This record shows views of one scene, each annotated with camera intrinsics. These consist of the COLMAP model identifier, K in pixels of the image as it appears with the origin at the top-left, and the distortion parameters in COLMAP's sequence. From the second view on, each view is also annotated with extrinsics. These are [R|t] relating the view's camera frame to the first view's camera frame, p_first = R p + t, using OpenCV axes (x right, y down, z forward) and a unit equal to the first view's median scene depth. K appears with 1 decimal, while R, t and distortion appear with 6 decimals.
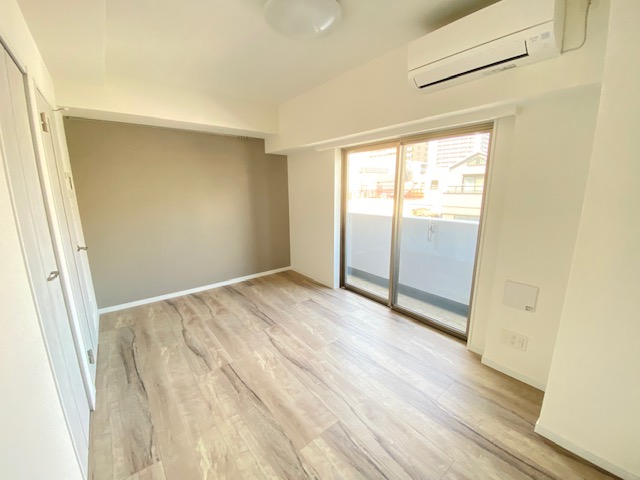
lens RADIAL K [[263.1, 0, 314.3], [0, 263.1, 238.5], [0, 0, 1]] dist [-0.023617, -0.003231]
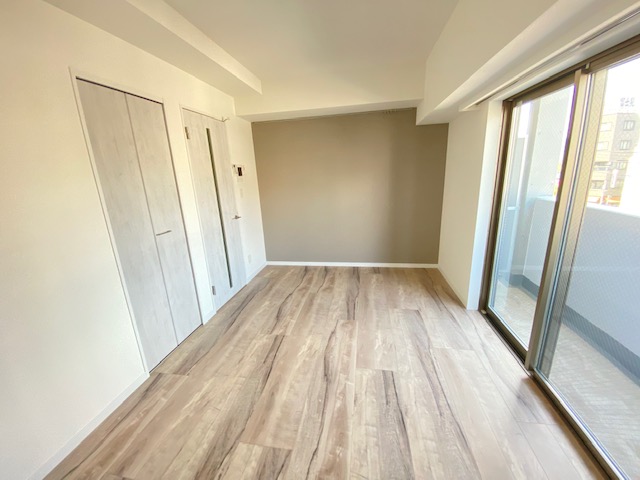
lens RADIAL K [[263.1, 0, 319.6], [0, 263.1, 237.5], [0, 0, 1]] dist [-0.023617, -0.003231]
pose [[0.665914, 0.167238, -0.727042, 0.380057], [-0.113153, 0.985917, 0.123146, -0.053661], [0.737397, 0.000263, 0.675459, 0.293584]]
